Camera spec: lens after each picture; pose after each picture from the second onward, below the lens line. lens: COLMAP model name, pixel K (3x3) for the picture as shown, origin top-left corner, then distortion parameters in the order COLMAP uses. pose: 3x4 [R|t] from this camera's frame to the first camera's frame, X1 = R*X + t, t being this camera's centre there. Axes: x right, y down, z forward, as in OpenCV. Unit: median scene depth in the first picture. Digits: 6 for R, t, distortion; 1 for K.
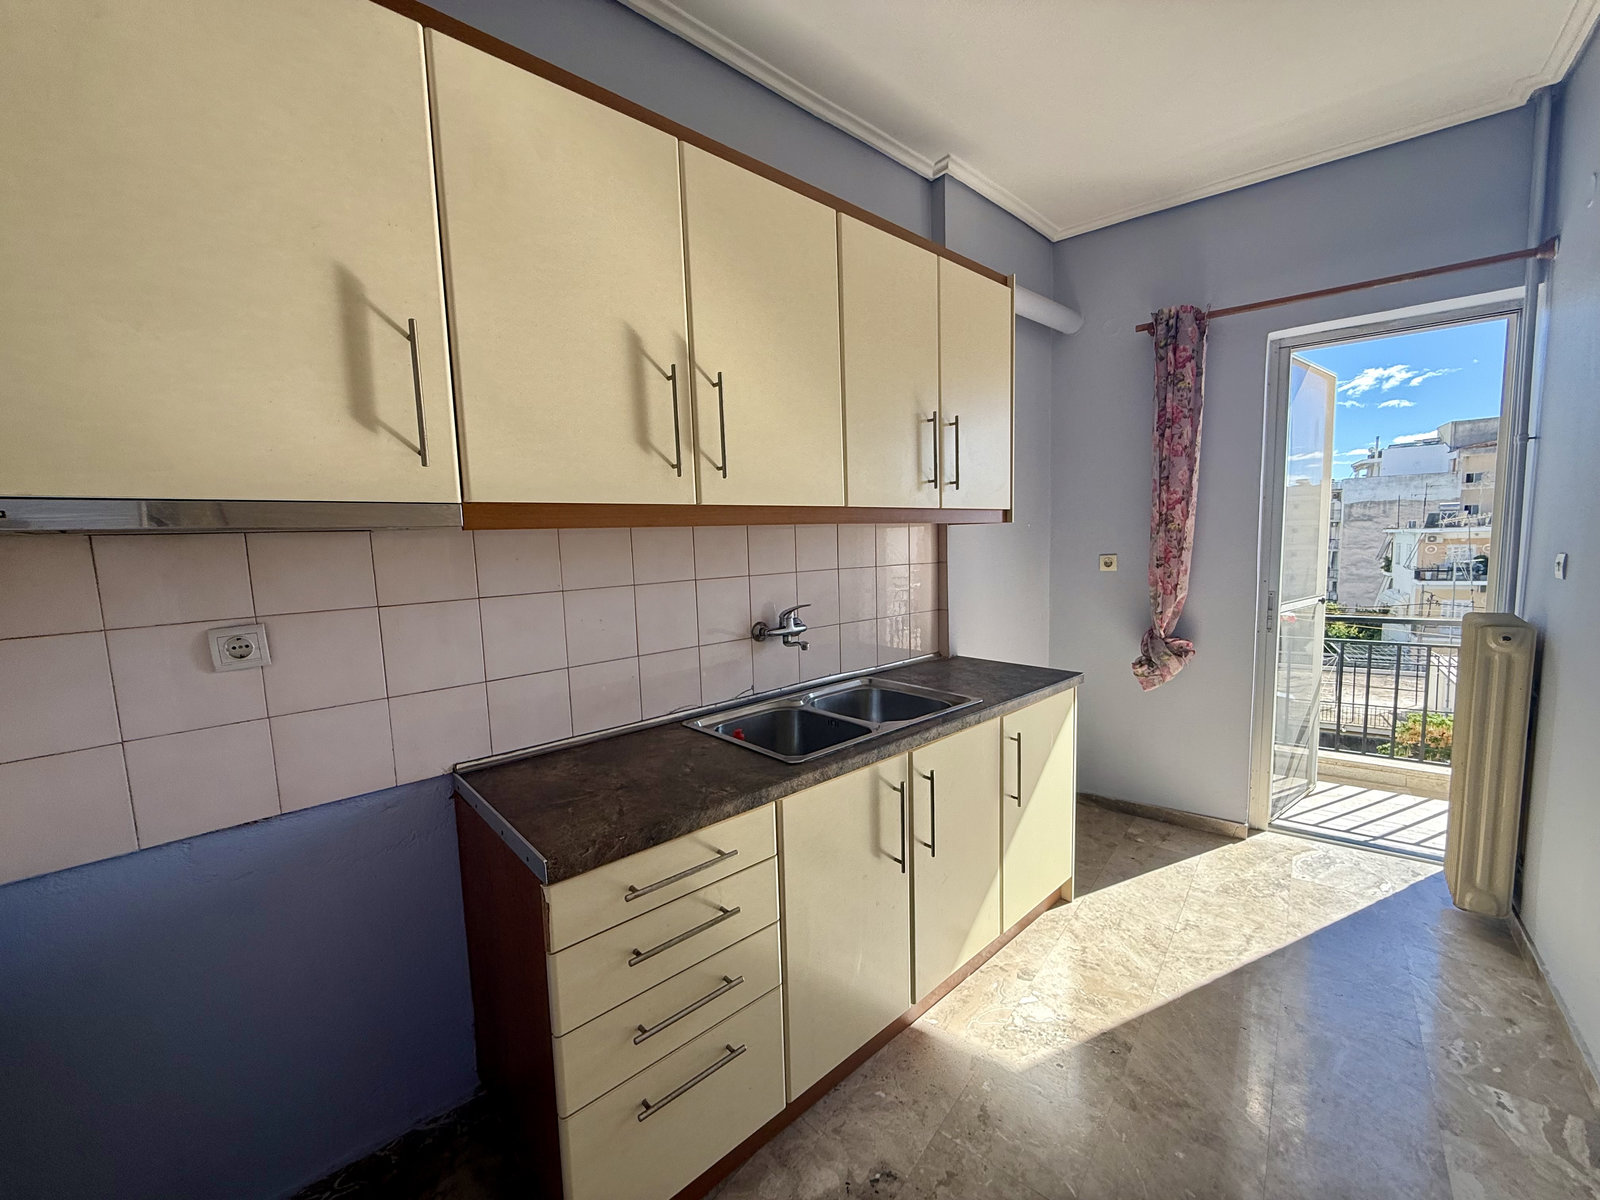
lens RADIAL K [[641.0, 0, 797.3], [0, 641.0, 600.0], [0, 0, 1]] dist [0.010267, 0.000388]
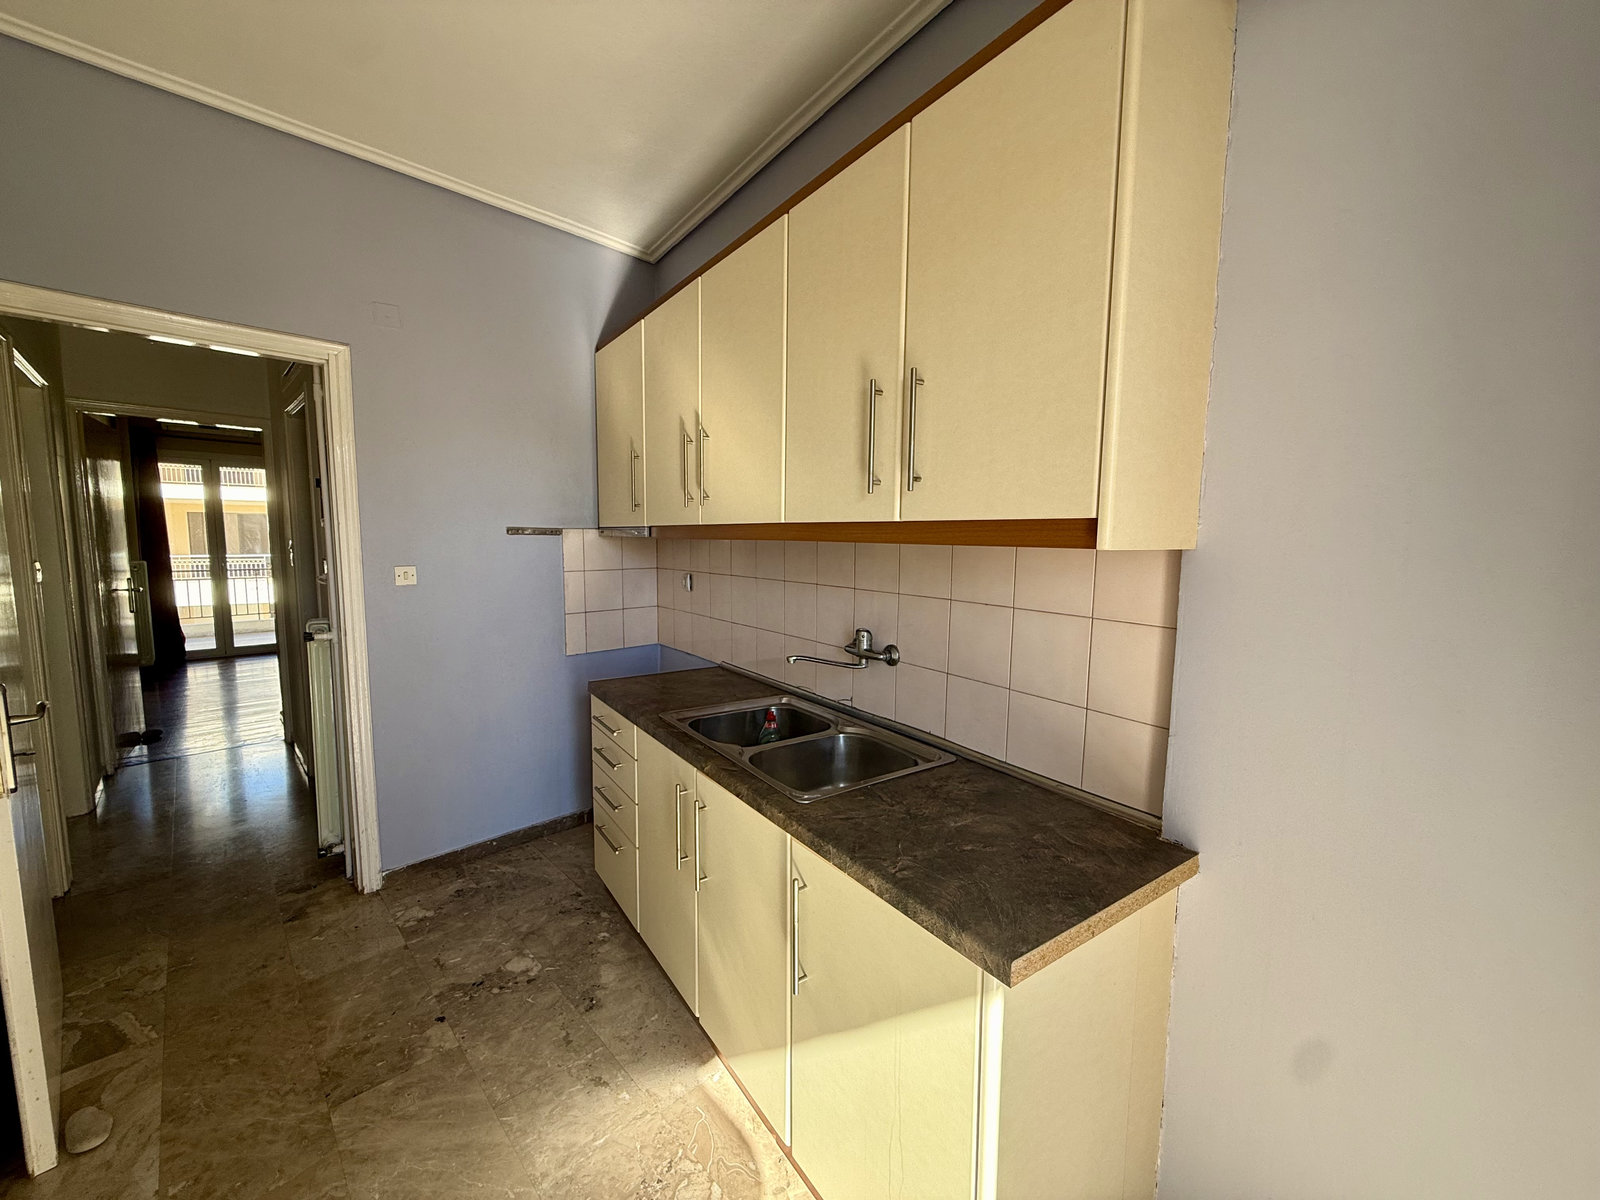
lens RADIAL K [[666.2, 0, 838.0], [0, 666.2, 621.0], [0, 0, 1]] dist [0.000878, 0.000211]
pose [[-0.112346, 0.141873, -0.983489, 1.239656], [-0.122870, 0.980176, 0.155431, -0.195921], [0.986043, 0.138303, -0.092687, 1.388575]]
